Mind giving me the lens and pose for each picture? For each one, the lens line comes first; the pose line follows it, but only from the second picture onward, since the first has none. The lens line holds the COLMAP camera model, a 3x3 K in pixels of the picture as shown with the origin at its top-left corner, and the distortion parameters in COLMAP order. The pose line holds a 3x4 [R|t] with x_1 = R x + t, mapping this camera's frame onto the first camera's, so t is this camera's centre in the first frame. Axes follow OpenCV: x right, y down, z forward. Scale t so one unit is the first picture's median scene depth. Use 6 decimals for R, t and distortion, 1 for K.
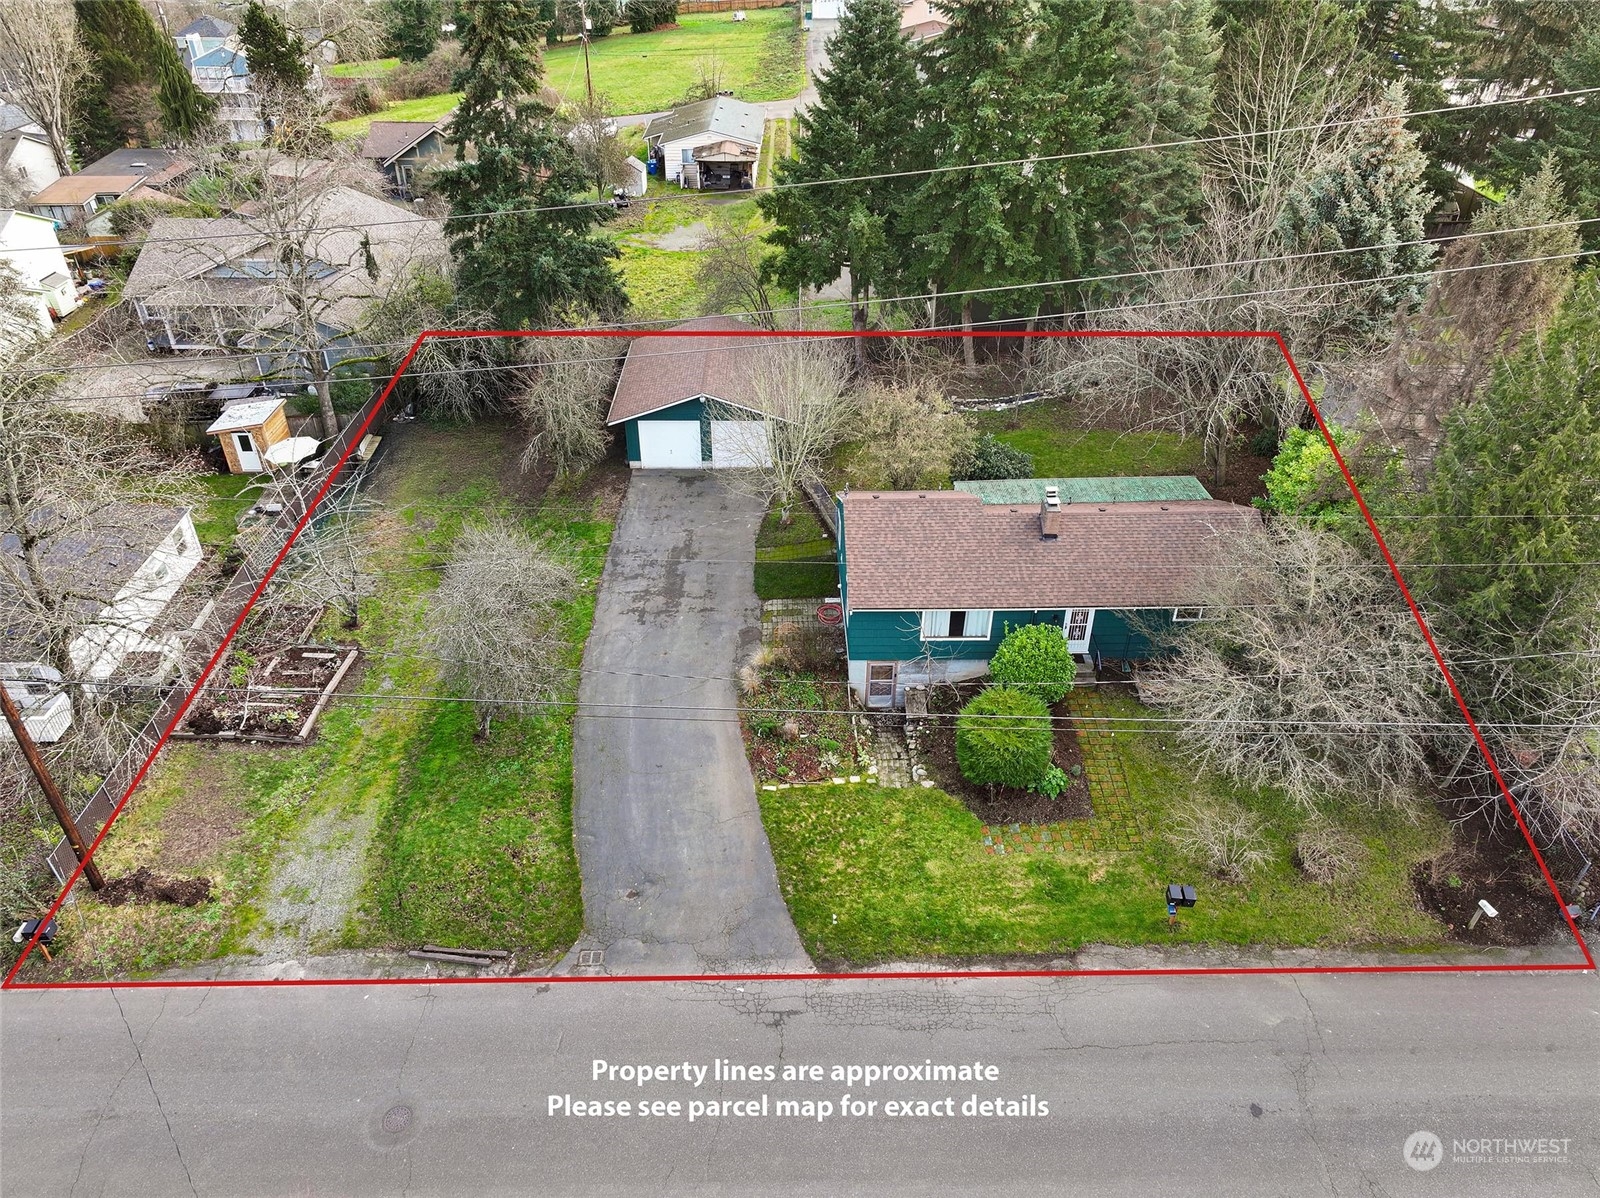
lens RADIAL K [[1131.4, 0, 800.0], [0, 1131.4, 599.0], [0, 0, 1]] dist [0.000043, 0.004438]
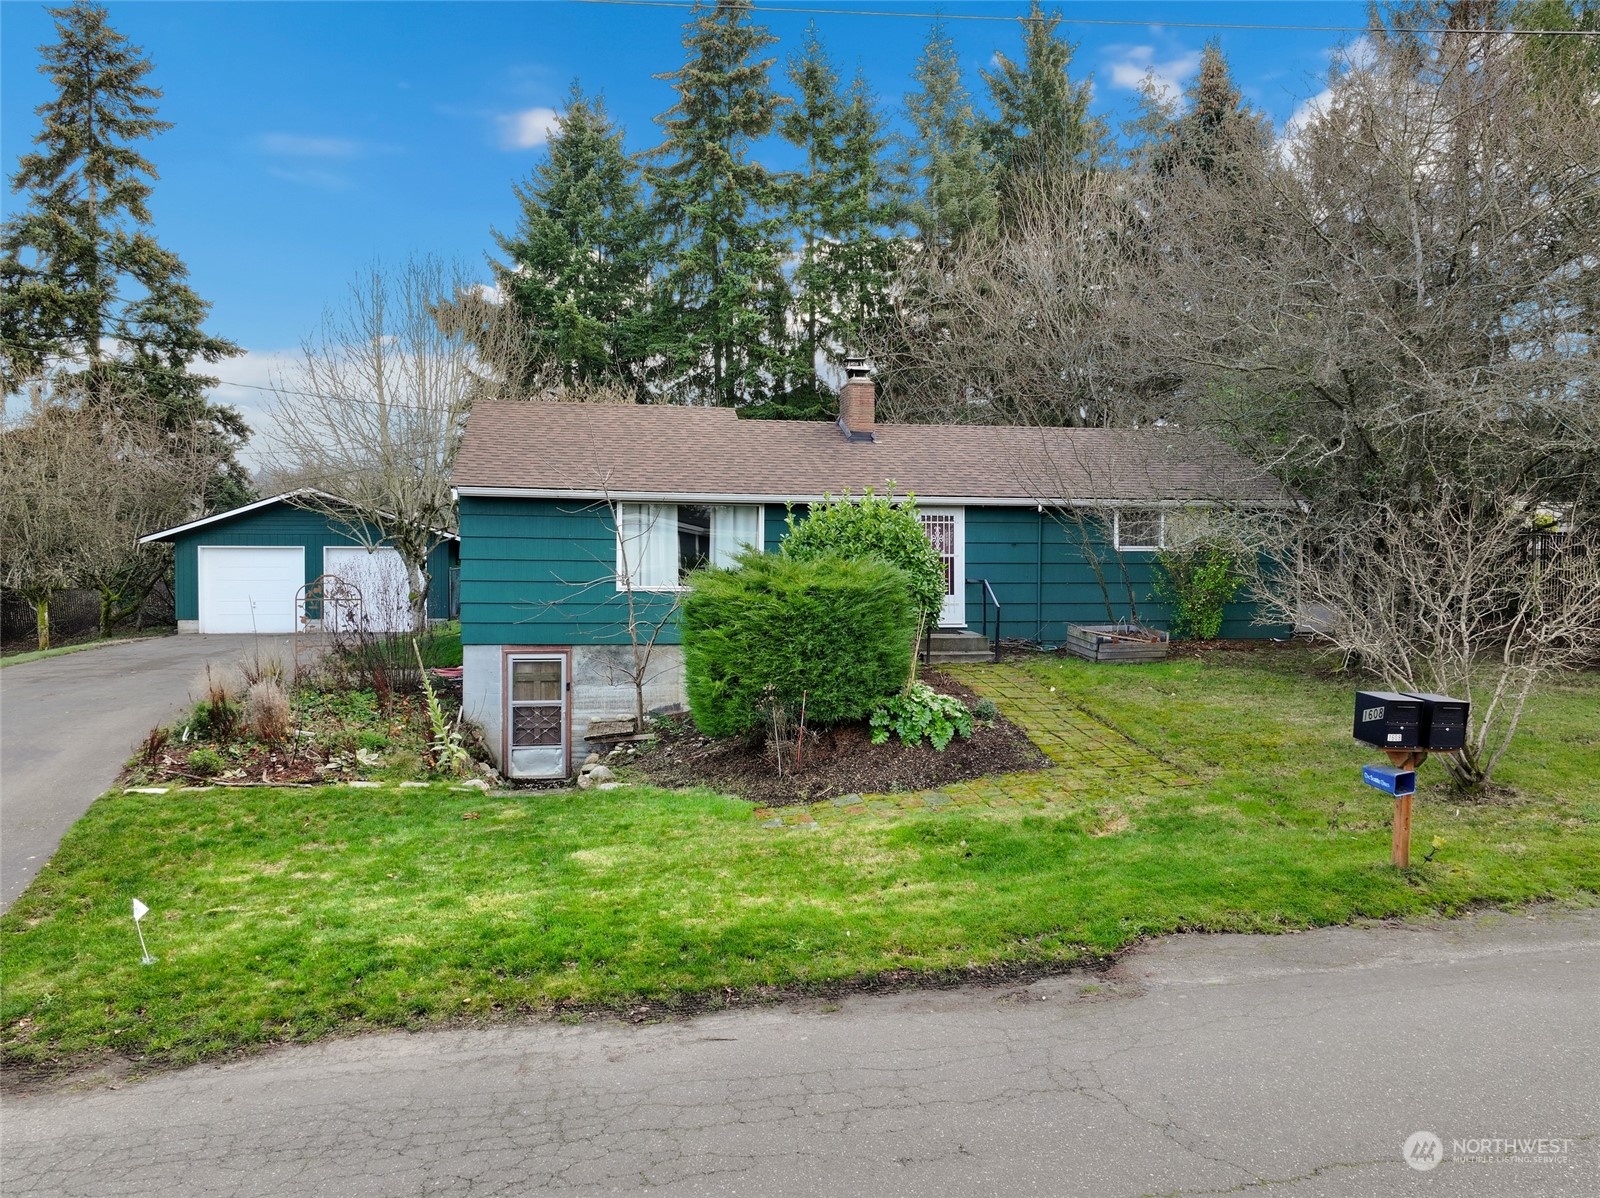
lens RADIAL K [[1128.3, 0, 806.5], [0, 1128.3, 592.2], [0, 0, 1]] dist [0.001933, 0.005774]
pose [[0.987056, -0.007001, 0.160225, 0.126500], [0.095762, 0.827130, -0.553792, 0.352616], [-0.128650, 0.561967, 0.817094, 0.705280]]
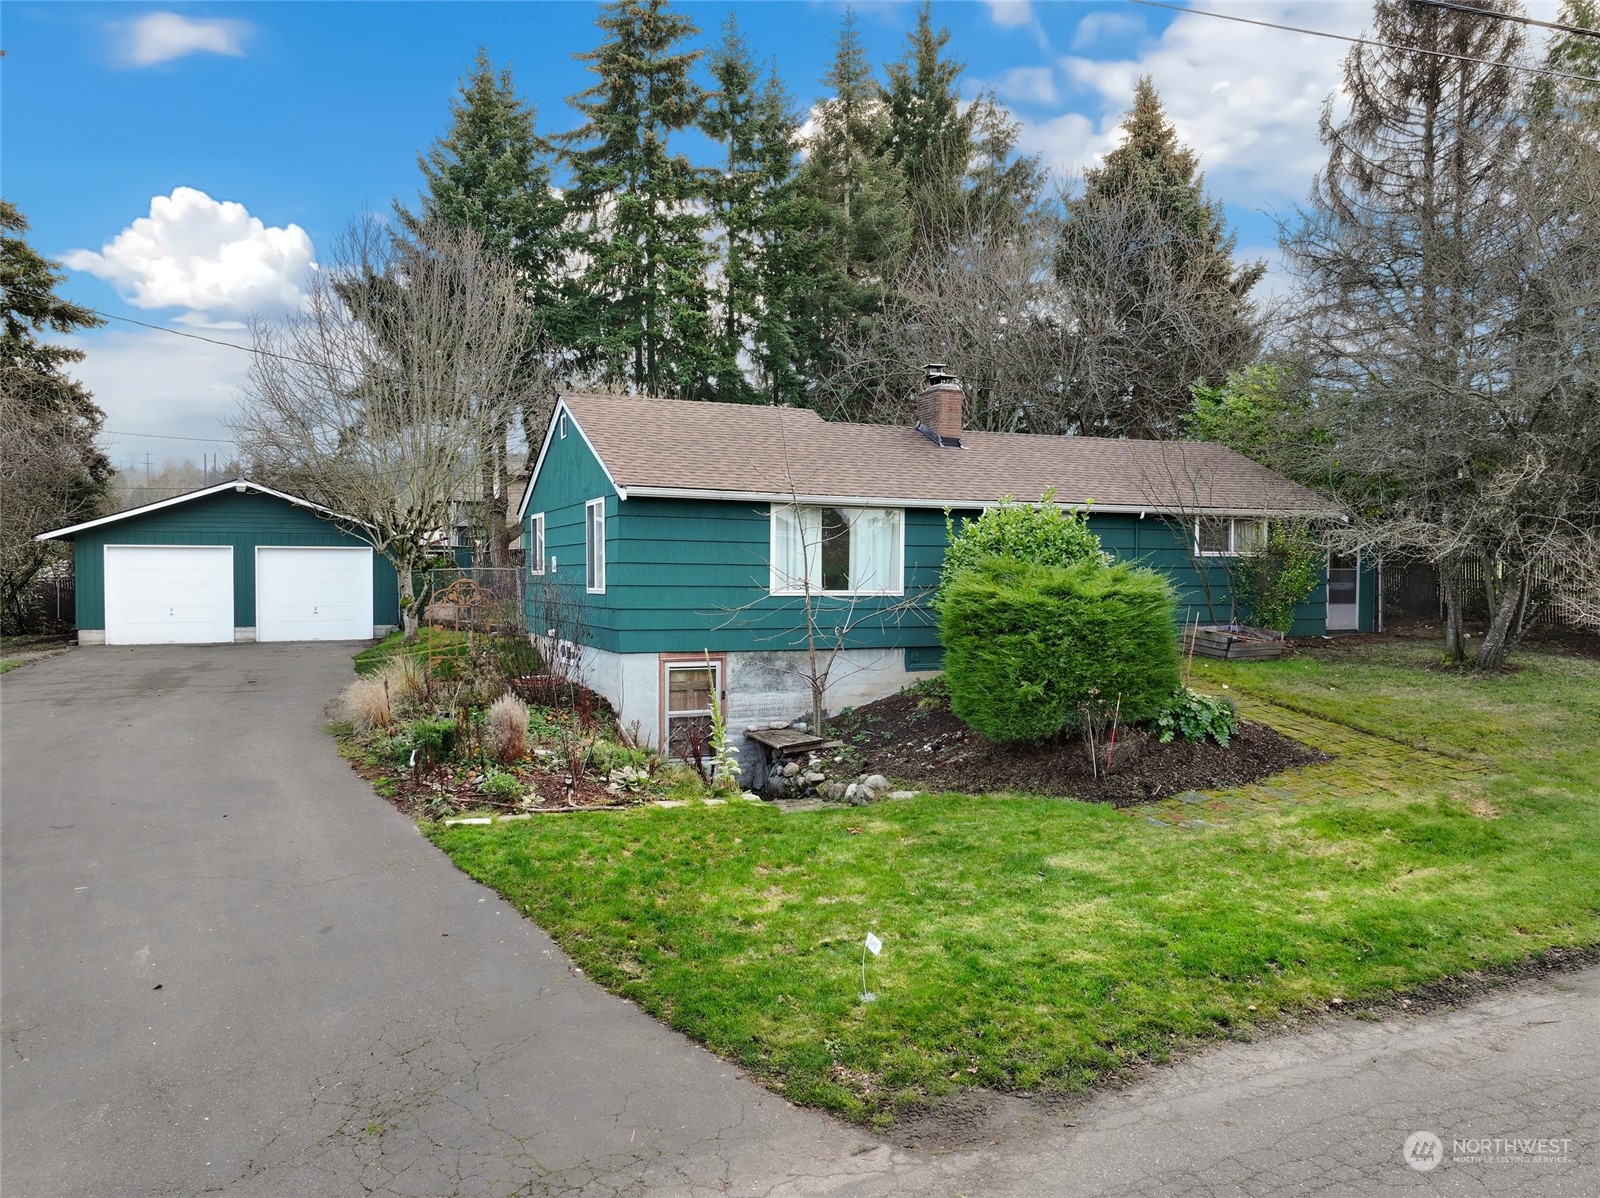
lens RADIAL K [[1131.4, 0, 800.0], [0, 1131.4, 599.0], [0, 0, 1]] dist [0.000043, 0.004438]
pose [[0.924541, -0.012443, 0.380878, -0.065261], [0.222229, 0.829533, -0.512338, 0.318485], [-0.309576, 0.558320, 0.769702, 0.749182]]
